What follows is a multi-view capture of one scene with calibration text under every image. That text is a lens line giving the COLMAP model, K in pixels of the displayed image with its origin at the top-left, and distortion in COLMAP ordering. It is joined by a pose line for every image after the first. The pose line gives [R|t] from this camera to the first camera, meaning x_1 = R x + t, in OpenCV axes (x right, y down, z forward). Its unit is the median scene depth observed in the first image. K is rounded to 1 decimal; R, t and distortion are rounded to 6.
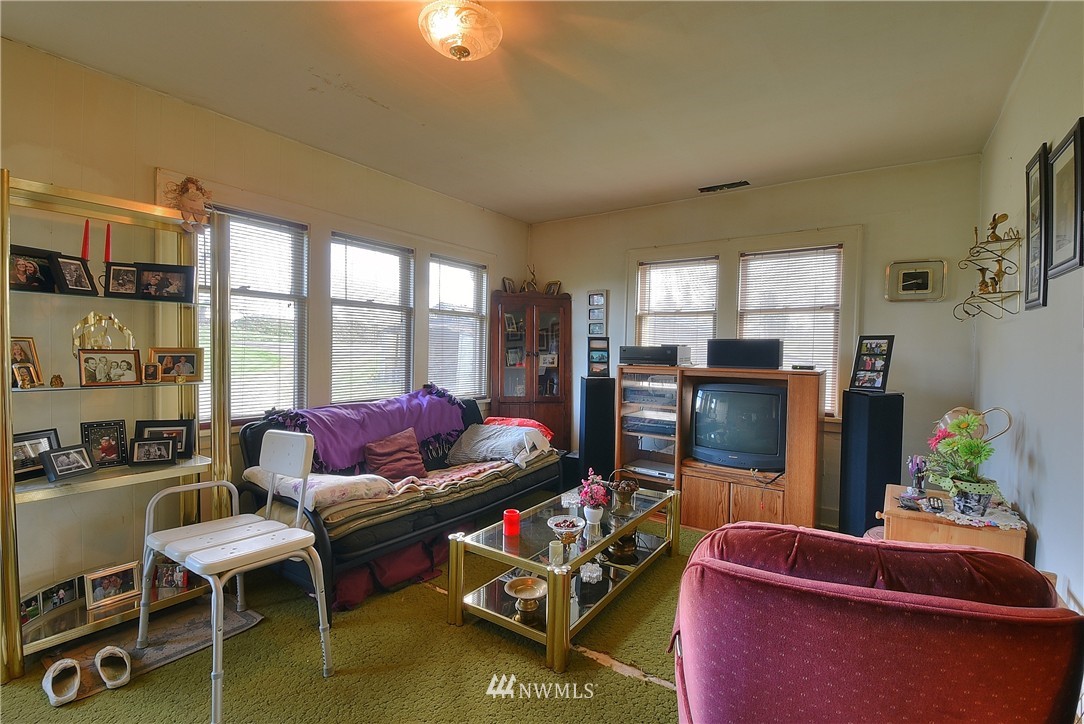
lens RADIAL K [[479.4, 0, 542.0], [0, 479.4, 362.0], [0, 0, 1]] dist [0.009979, -0.017597]
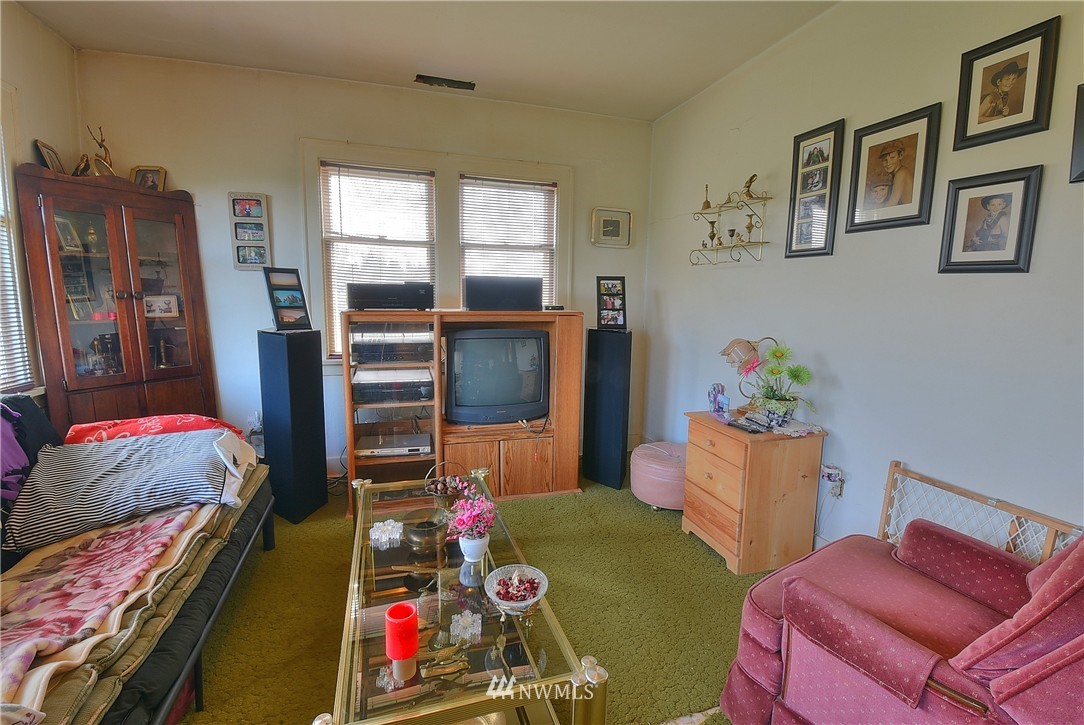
lens RADIAL K [[479.4, 0, 542.0], [0, 479.4, 362.5], [0, 0, 1]] dist [0.009979, -0.017597]
pose [[0.618870, -0.114652, 0.777081, -0.220786], [0.015031, 0.990838, 0.134219, -0.009127], [-0.785350, -0.071384, 0.614923, 0.385319]]
